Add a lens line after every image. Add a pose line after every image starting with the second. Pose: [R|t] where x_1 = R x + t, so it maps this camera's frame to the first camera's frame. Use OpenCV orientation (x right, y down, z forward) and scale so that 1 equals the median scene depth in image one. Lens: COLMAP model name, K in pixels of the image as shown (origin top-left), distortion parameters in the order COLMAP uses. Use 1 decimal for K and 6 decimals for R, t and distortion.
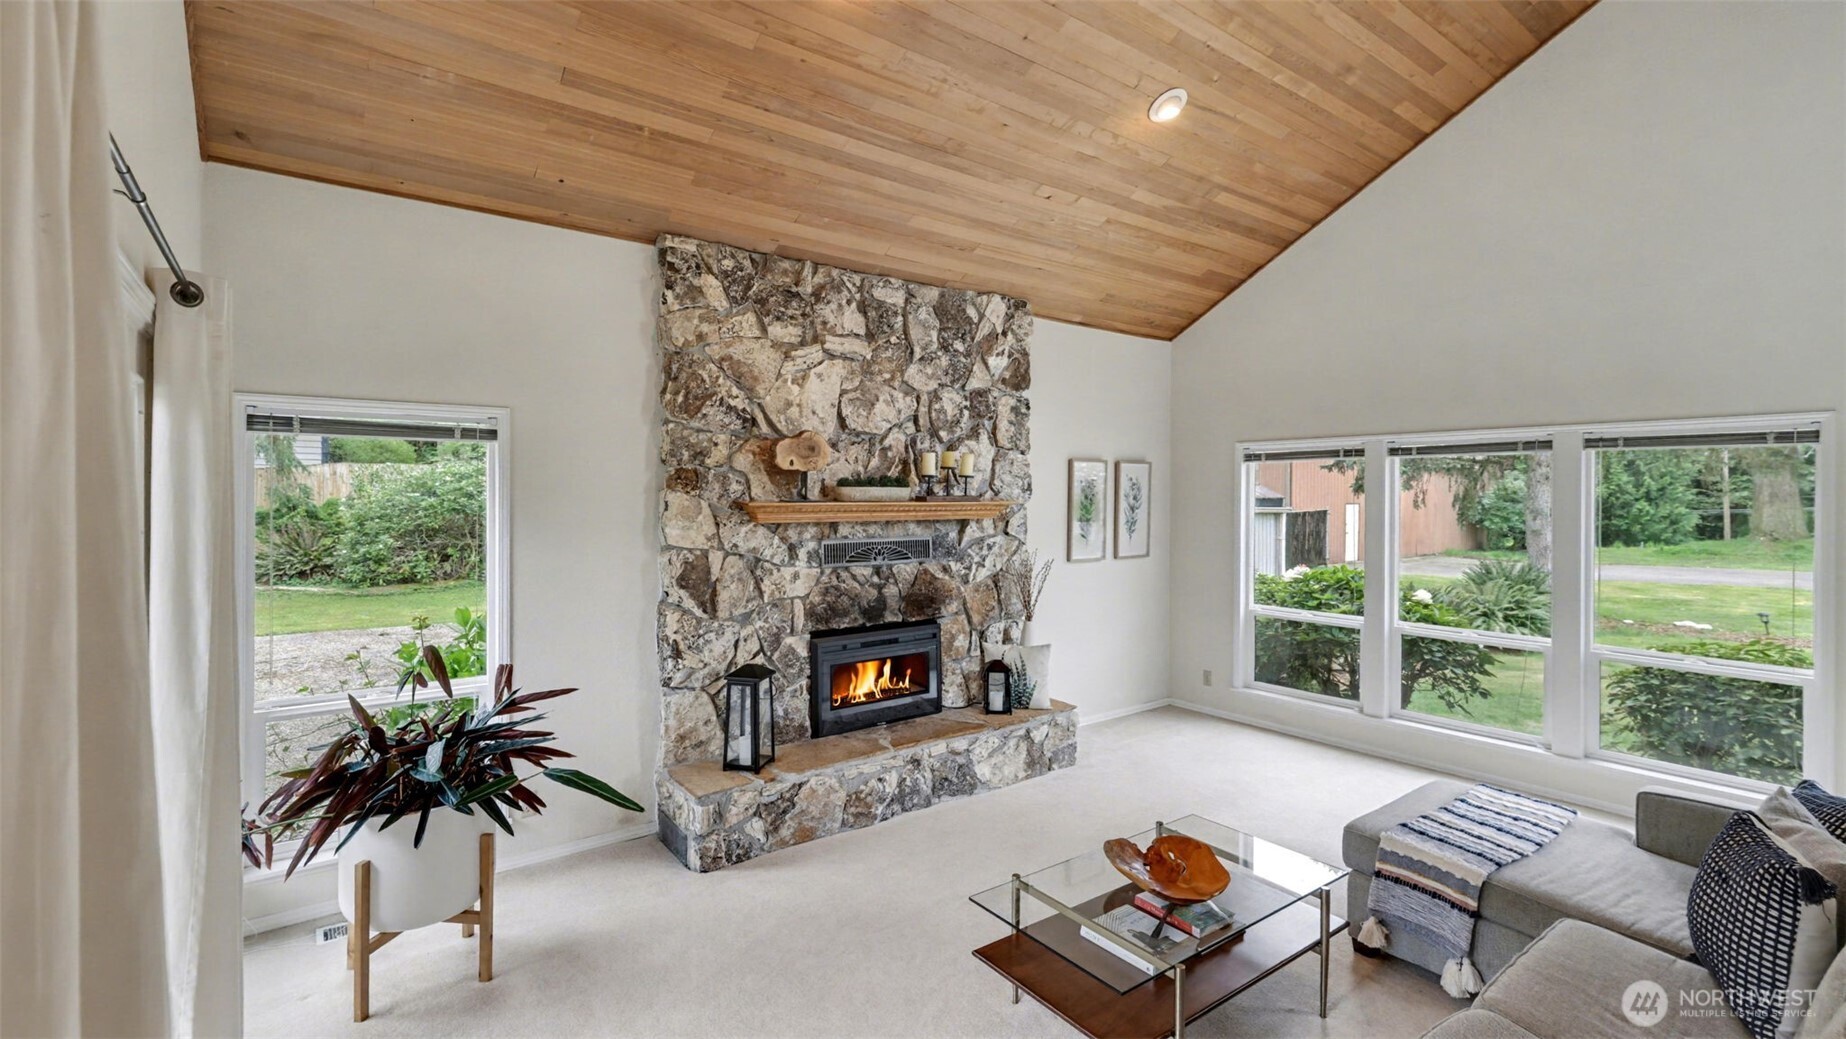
lens RADIAL K [[807.0, 0, 909.6], [0, 807.0, 503.3], [0, 0, 1]] dist [-0.005786, -0.000150]
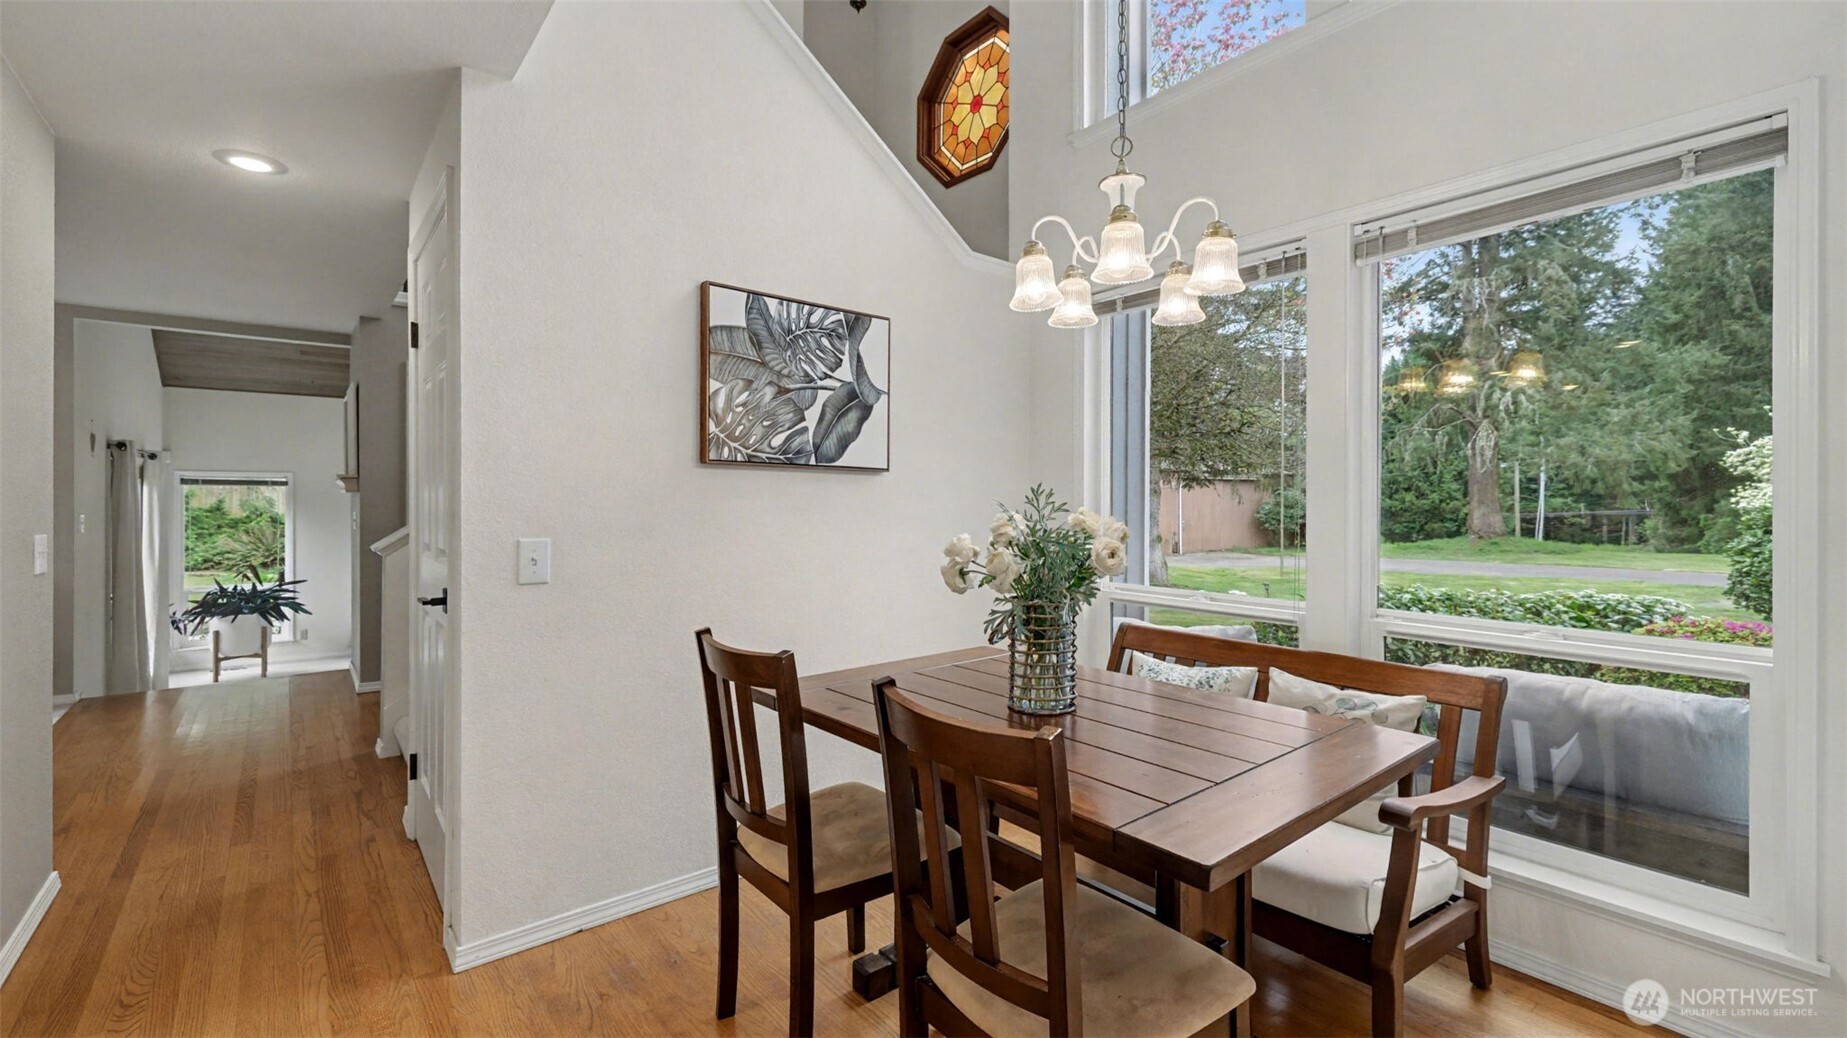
lens RADIAL K [[807.5, 0, 931.1], [0, 807.5, 507.5], [0, 0, 1]] dist [-0.005786, -0.000150]
pose [[0.999912, -0.003131, 0.012893, 1.113203], [0.003172, 0.999990, -0.003175, 0.003289], [-0.012883, 0.003216, 0.999912, -1.159118]]
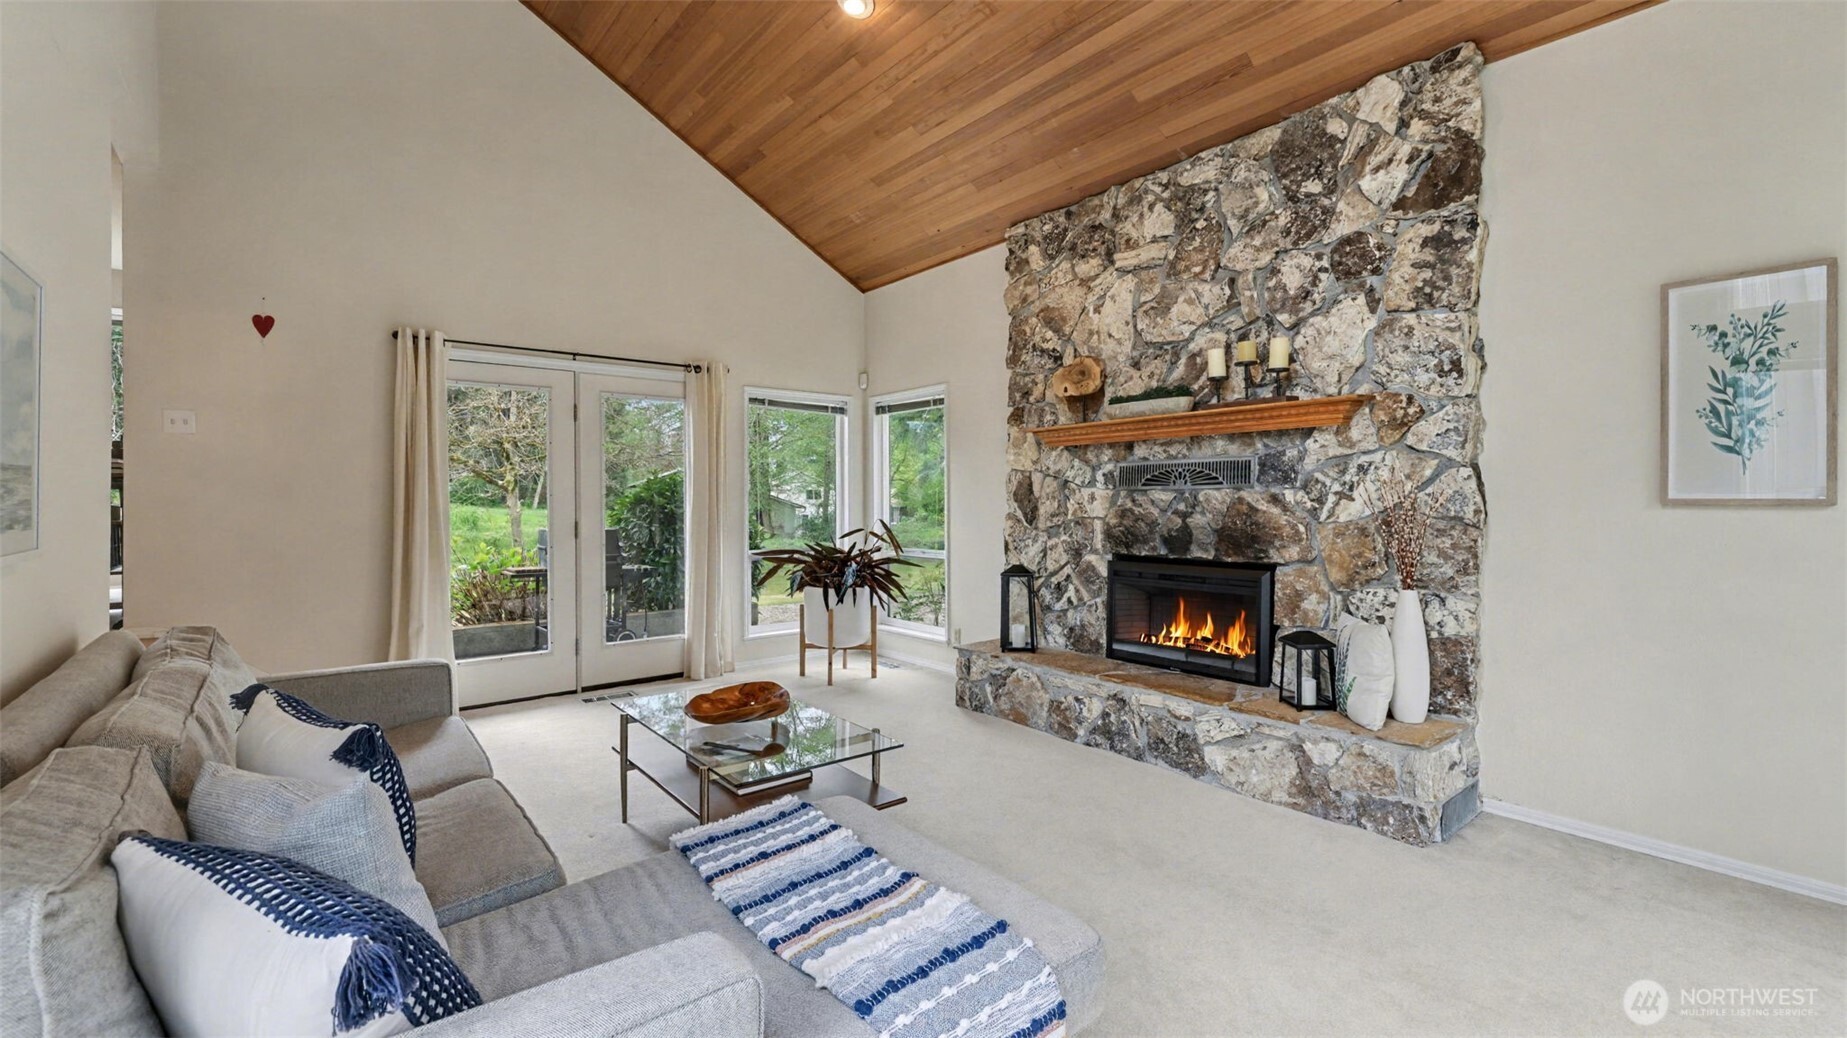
lens RADIAL K [[807.5, 0, 920.4], [0, 807.5, 520.3], [0, 0, 1]] dist [-0.005786, -0.000150]
pose [[0.007561, 0.015913, -0.999845, 0.865876], [-0.008831, 0.999835, 0.015846, 0.101429], [0.999932, 0.008710, 0.007700, 0.734033]]
